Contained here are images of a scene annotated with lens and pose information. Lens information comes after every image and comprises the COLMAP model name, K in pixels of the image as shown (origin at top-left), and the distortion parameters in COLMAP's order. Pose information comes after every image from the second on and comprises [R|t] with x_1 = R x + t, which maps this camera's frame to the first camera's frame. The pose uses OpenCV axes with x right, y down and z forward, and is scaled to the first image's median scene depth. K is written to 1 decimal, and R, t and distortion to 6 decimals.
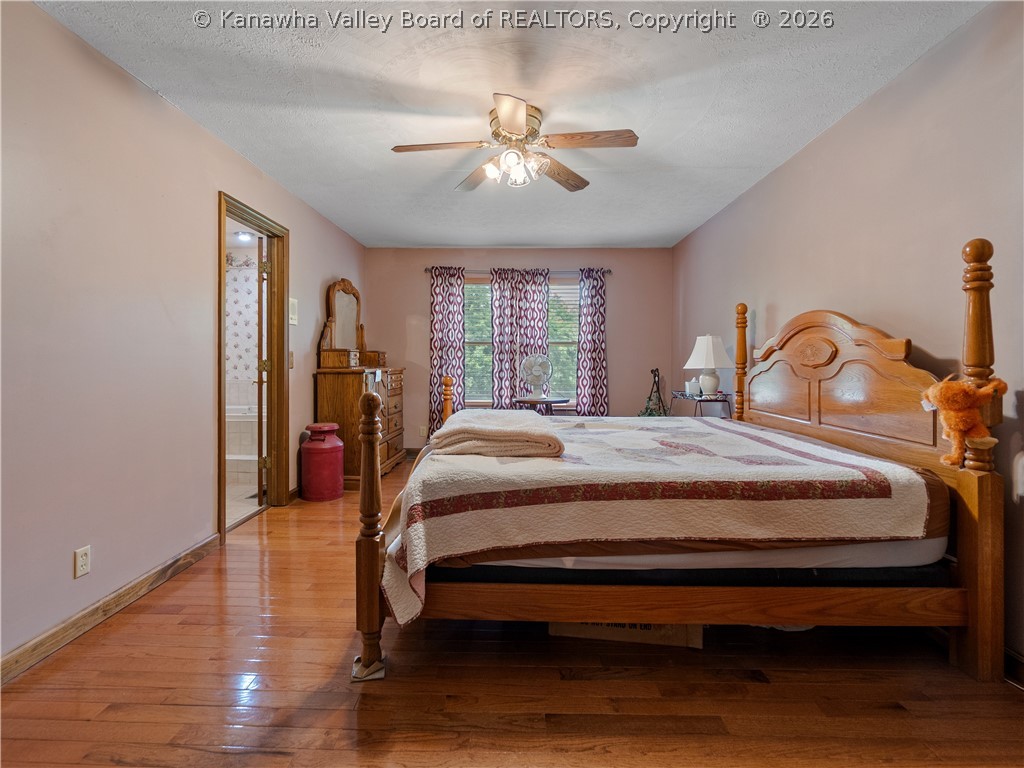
lens RADIAL K [[506.6, 0, 510.4], [0, 506.6, 361.0], [0, 0, 1]] dist [-0.012252, 0.000169]
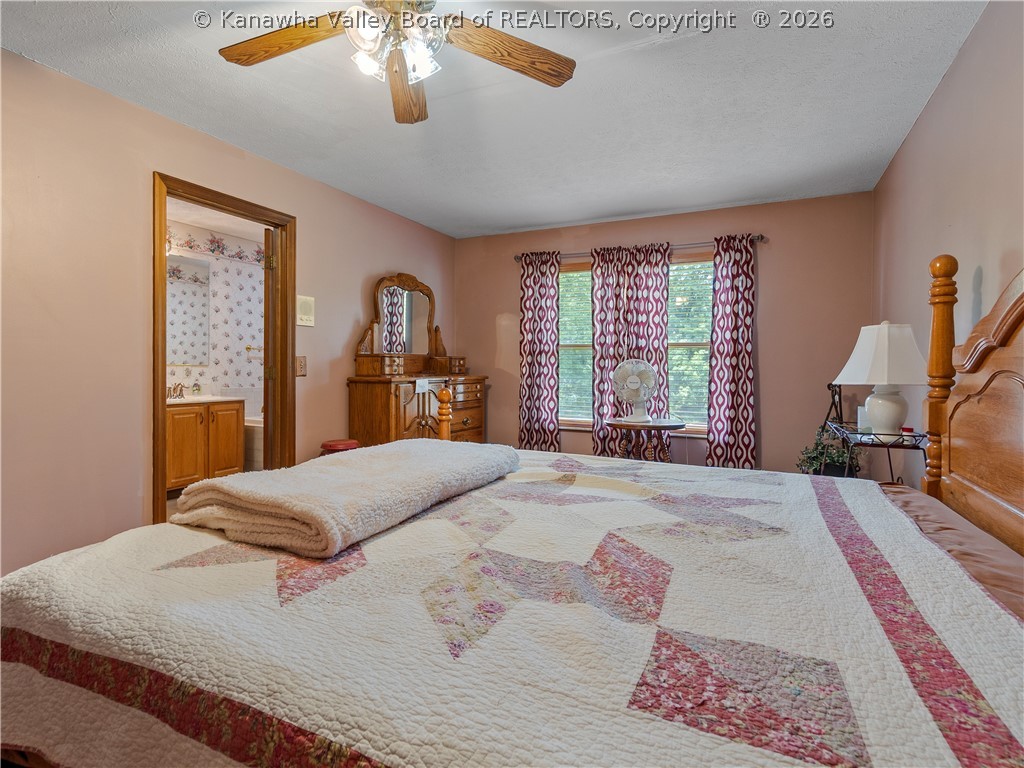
lens RADIAL K [[516.9, 0, 507.4], [0, 516.9, 371.9], [0, 0, 1]] dist [-0.006929, -0.000268]
pose [[0.907103, 0.007588, -0.420840, 0.179353], [-0.004679, 0.999957, 0.007946, -0.000986], [0.420883, -0.005239, 0.907100, 0.229385]]
